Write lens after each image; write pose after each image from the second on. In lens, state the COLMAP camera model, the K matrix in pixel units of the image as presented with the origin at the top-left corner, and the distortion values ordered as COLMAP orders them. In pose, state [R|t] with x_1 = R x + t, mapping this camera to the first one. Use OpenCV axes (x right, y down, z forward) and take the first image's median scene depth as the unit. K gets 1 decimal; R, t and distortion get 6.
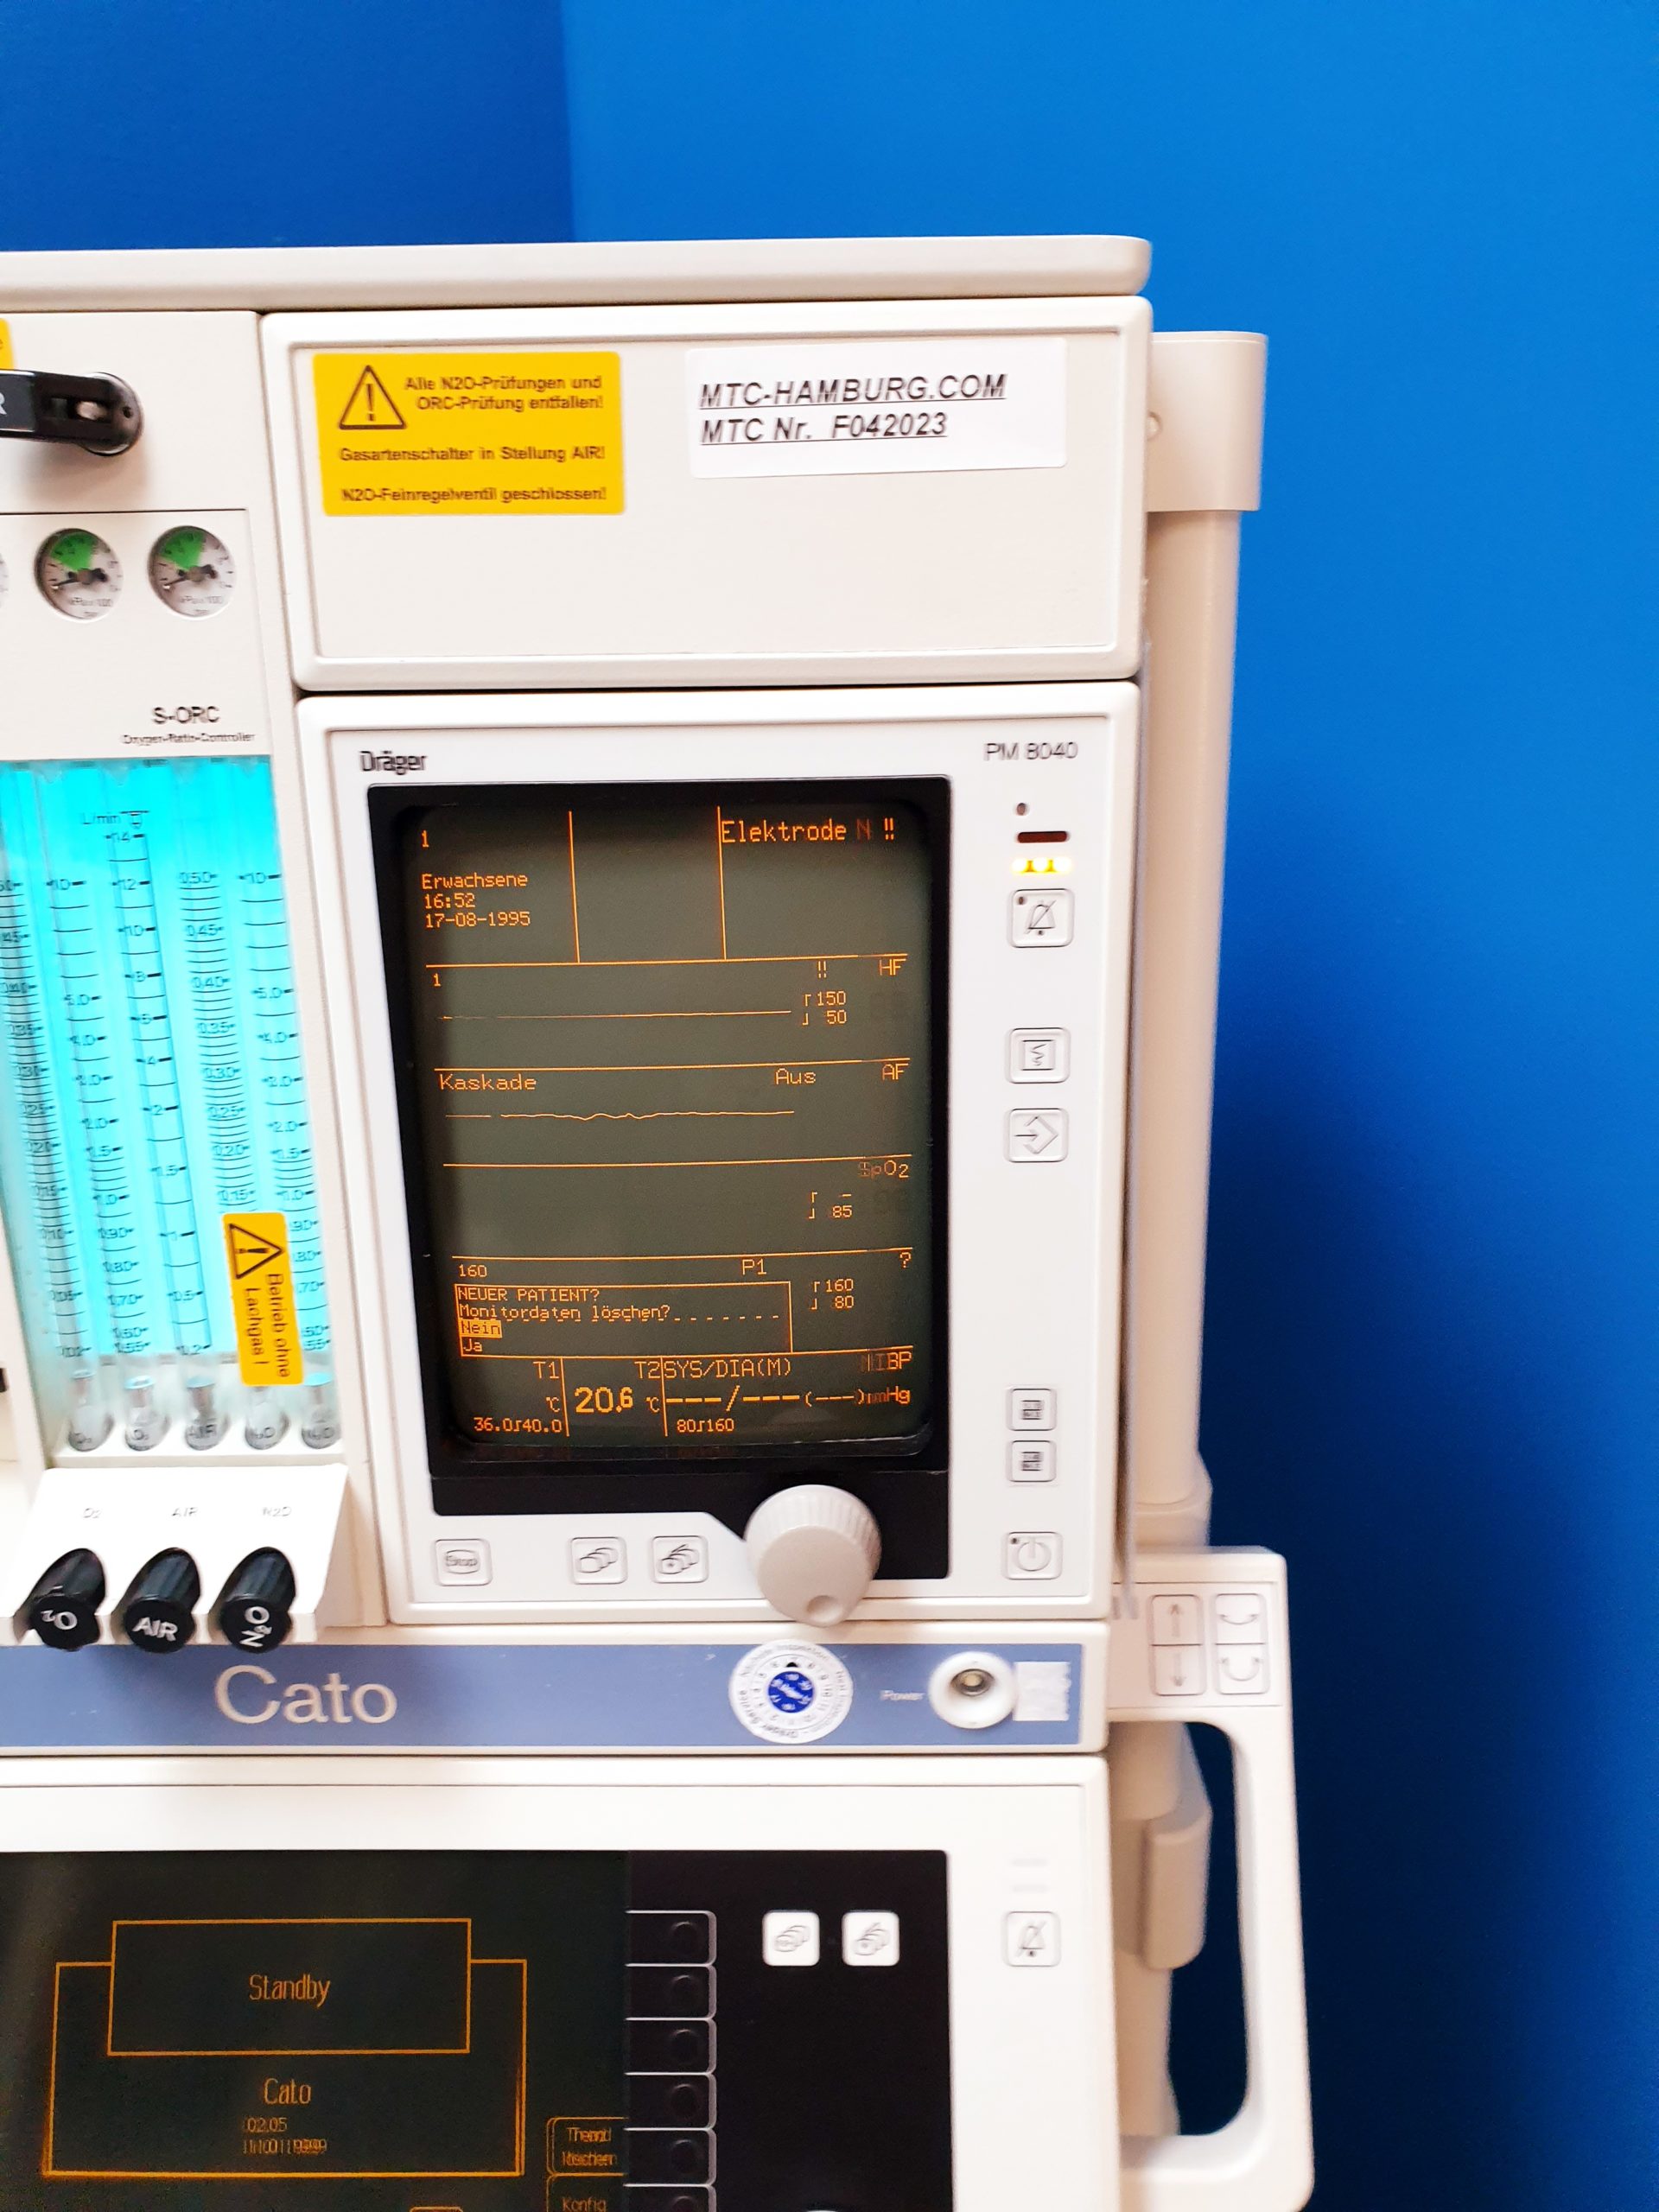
lens RADIAL K [[1712.5, 0, 818.8], [0, 1712.5, 1112.9], [0, 0, 1]] dist [0.006215, -0.010132]
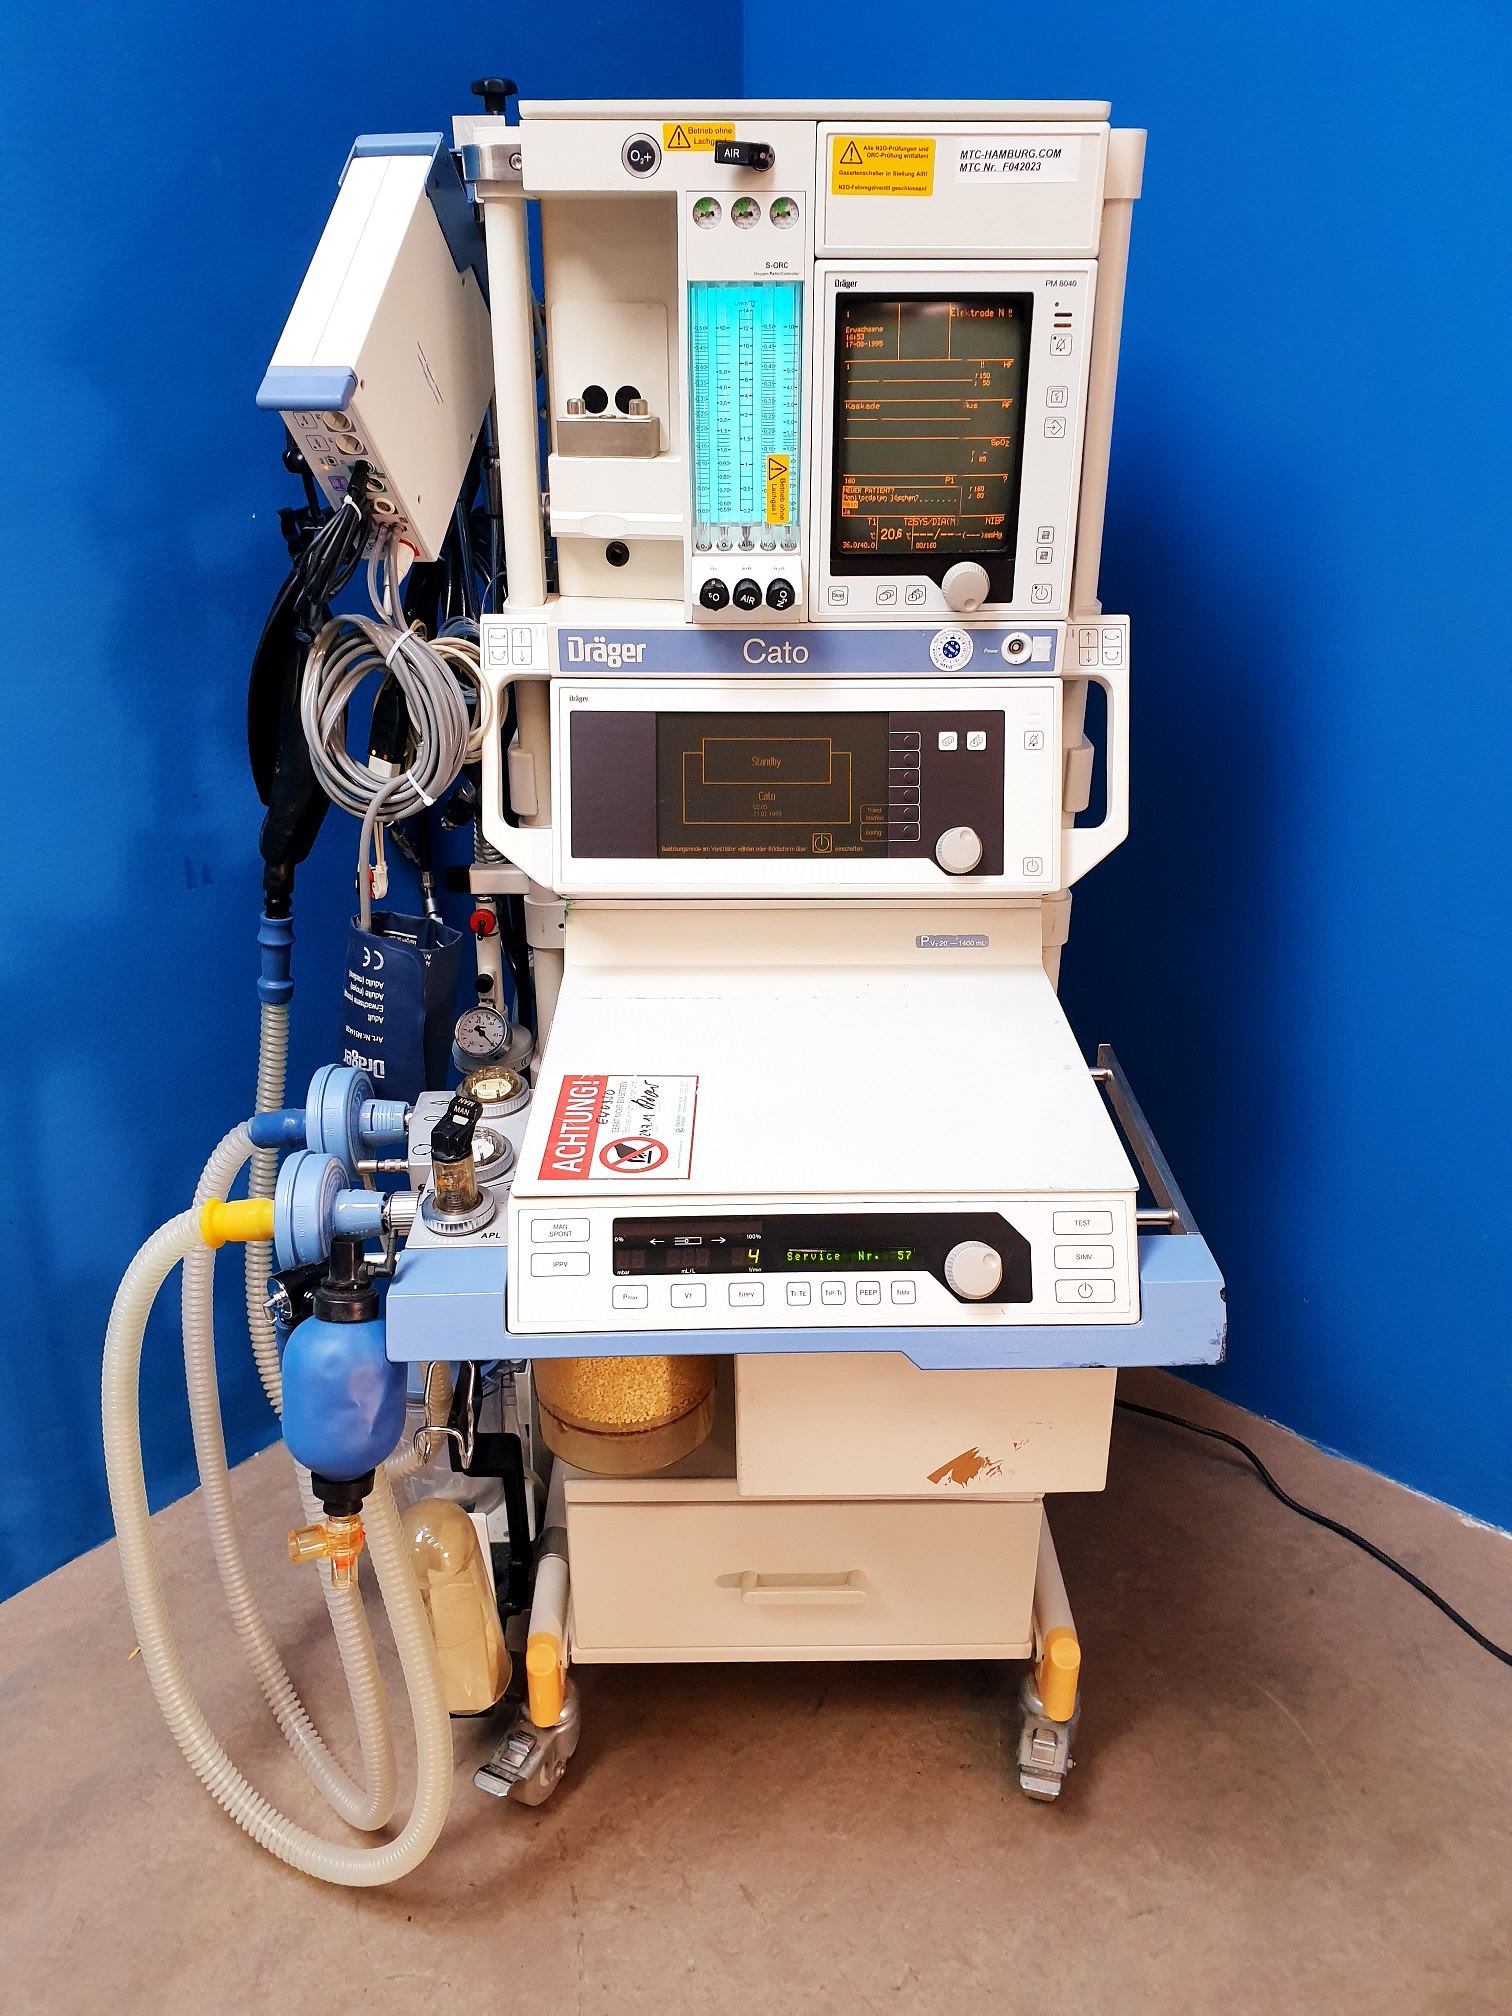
lens RADIAL K [[1560.8, 0, 759.6], [0, 1560.8, 1008.2], [0, 0, 1]] dist [0.006215, -0.010132]
pose [[0.999362, 0.003862, 0.035515, -0.447693], [-0.010062, 0.984317, 0.176124, 0.505118], [-0.034278, -0.176369, 0.983727, -1.705402]]
